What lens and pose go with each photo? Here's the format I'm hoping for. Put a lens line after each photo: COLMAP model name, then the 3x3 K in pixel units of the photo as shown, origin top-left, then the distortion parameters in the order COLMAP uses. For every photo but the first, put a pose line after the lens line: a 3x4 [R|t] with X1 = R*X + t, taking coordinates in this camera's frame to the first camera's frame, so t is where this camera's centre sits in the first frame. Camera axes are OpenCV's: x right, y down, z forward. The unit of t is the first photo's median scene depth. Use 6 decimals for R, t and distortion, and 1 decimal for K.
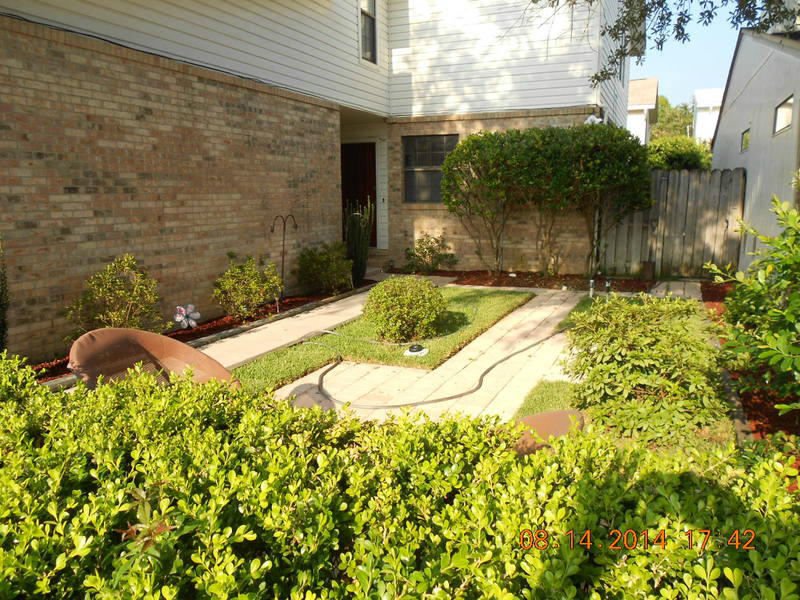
lens RADIAL K [[611.3, 0, 400.2], [0, 611.3, 300.8], [0, 0, 1]] dist [-0.000854, -0.008185]
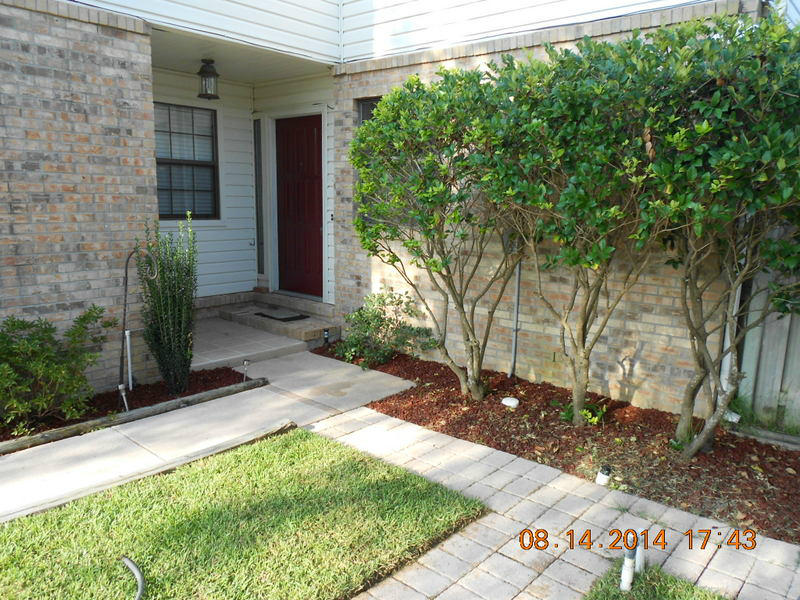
lens RADIAL K [[611.3, 0, 400.2], [0, 611.3, 304.2], [0, 0, 1]] dist [-0.000854, -0.008185]
pose [[0.953503, 0.075365, -0.291810, 0.221147], [-0.075963, 0.997067, 0.009296, -0.105328], [0.291655, 0.013303, 0.956431, 0.534701]]
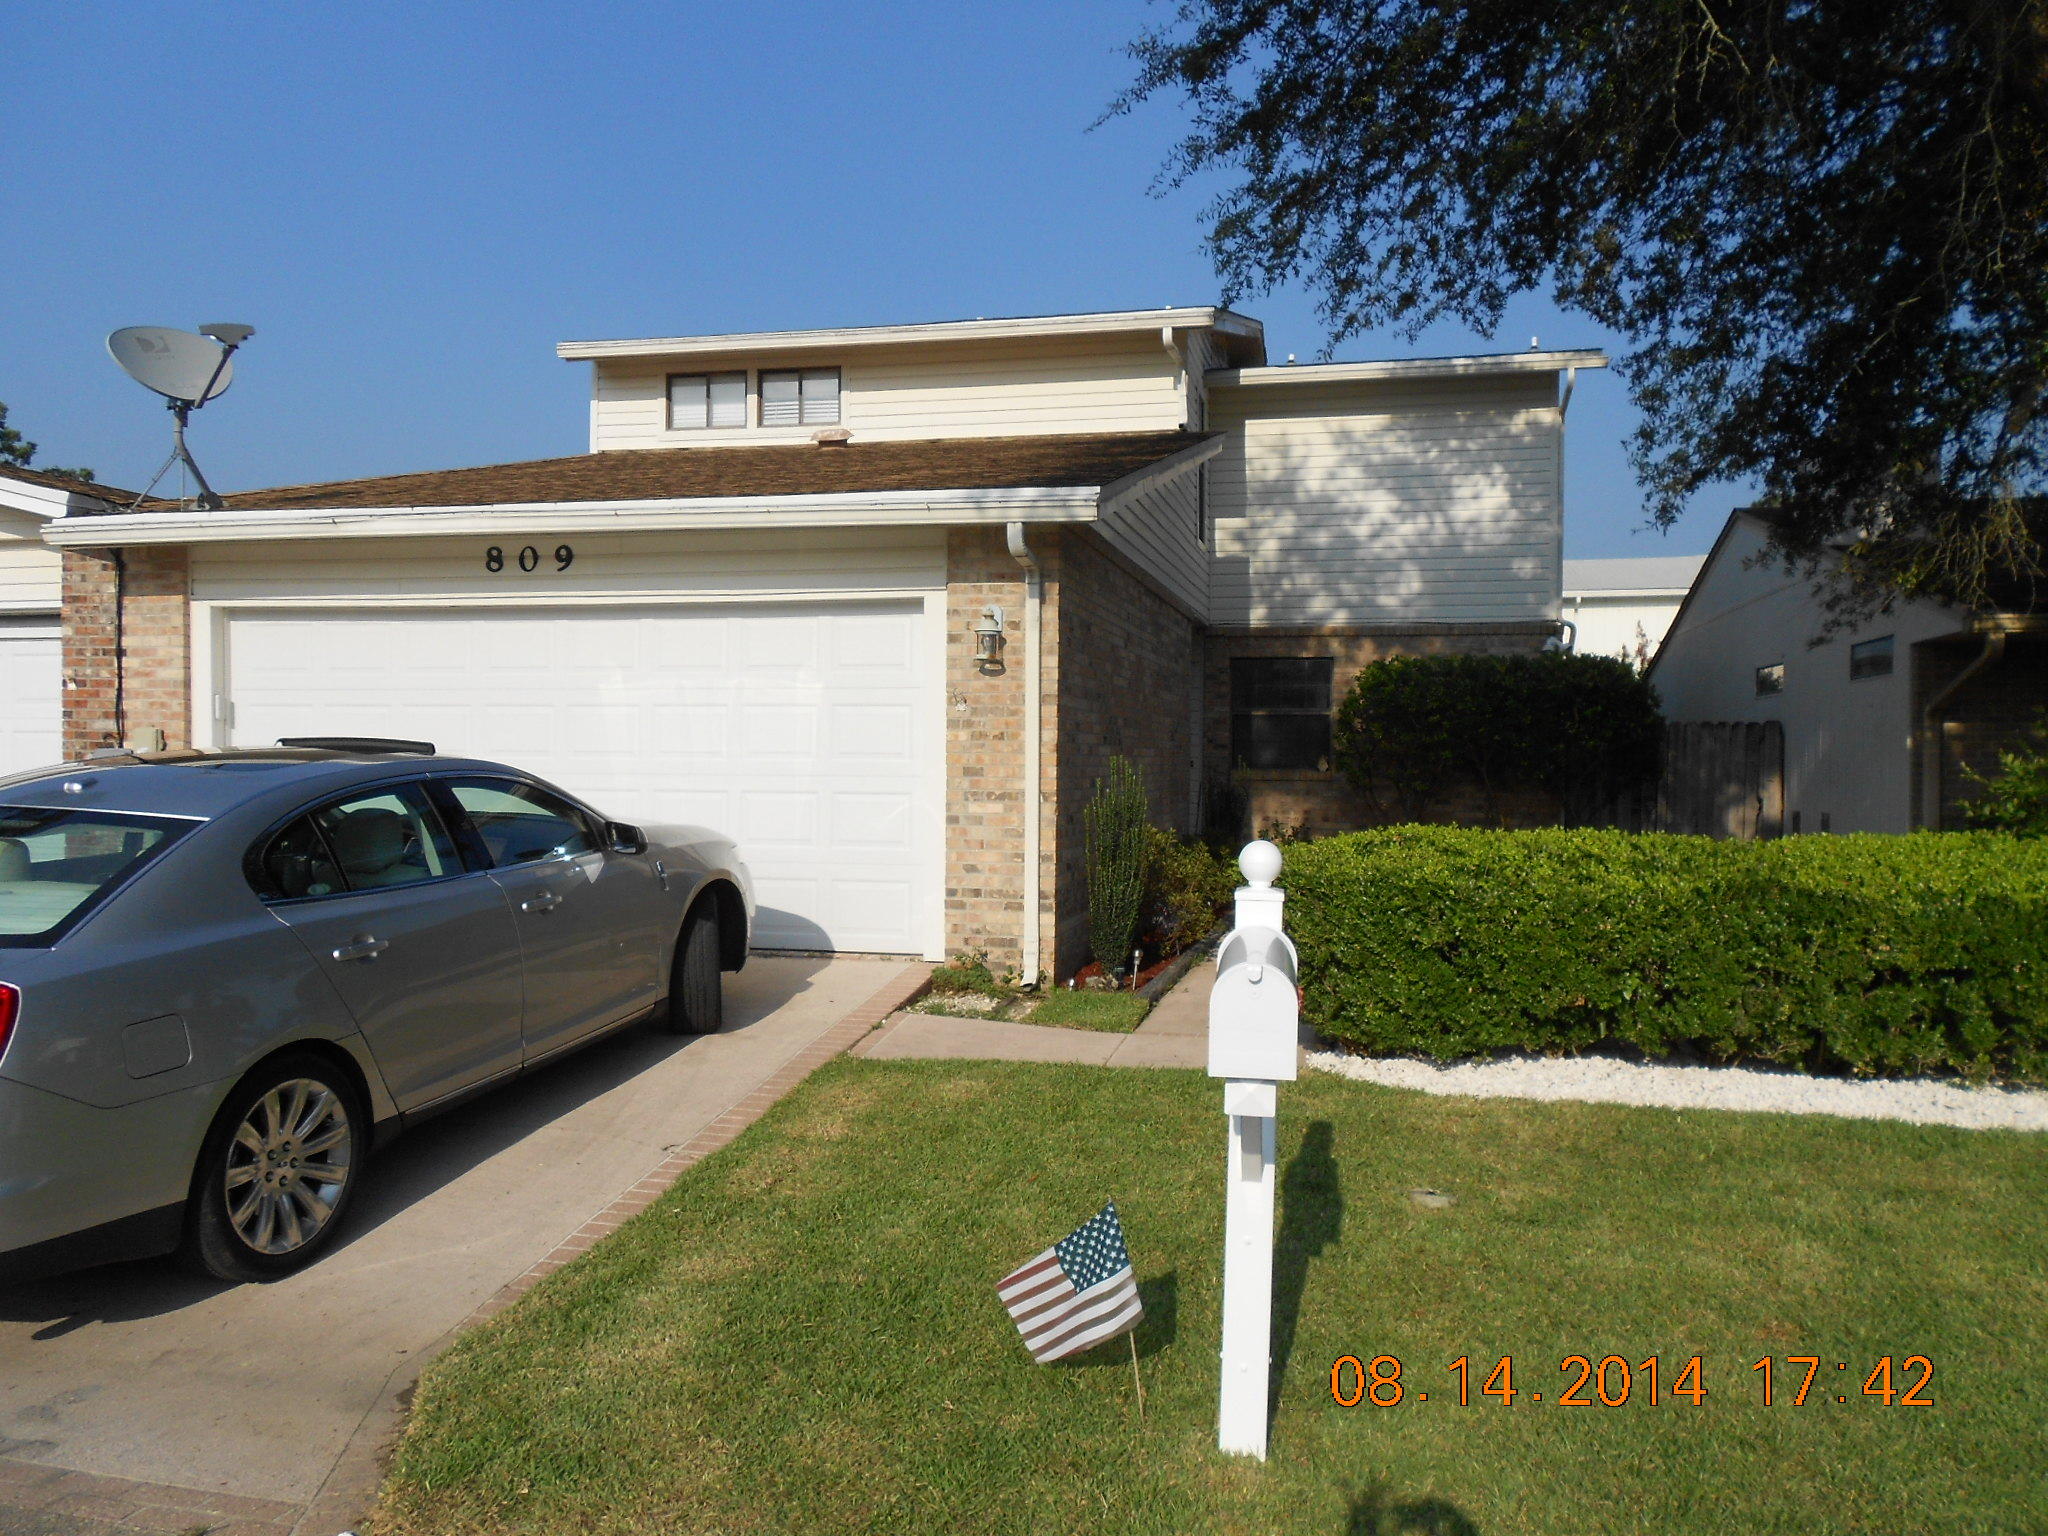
lens RADIAL K [[1564.9, 0, 1025.1], [0, 1564.9, 764.1], [0, 0, 1]] dist [-0.000854, -0.008185]
pose [[0.983751, 0.011767, 0.179154, -0.494215], [0.019318, 0.985120, -0.170777, 0.094546], [-0.178498, 0.171463, 0.968885, -0.449285]]
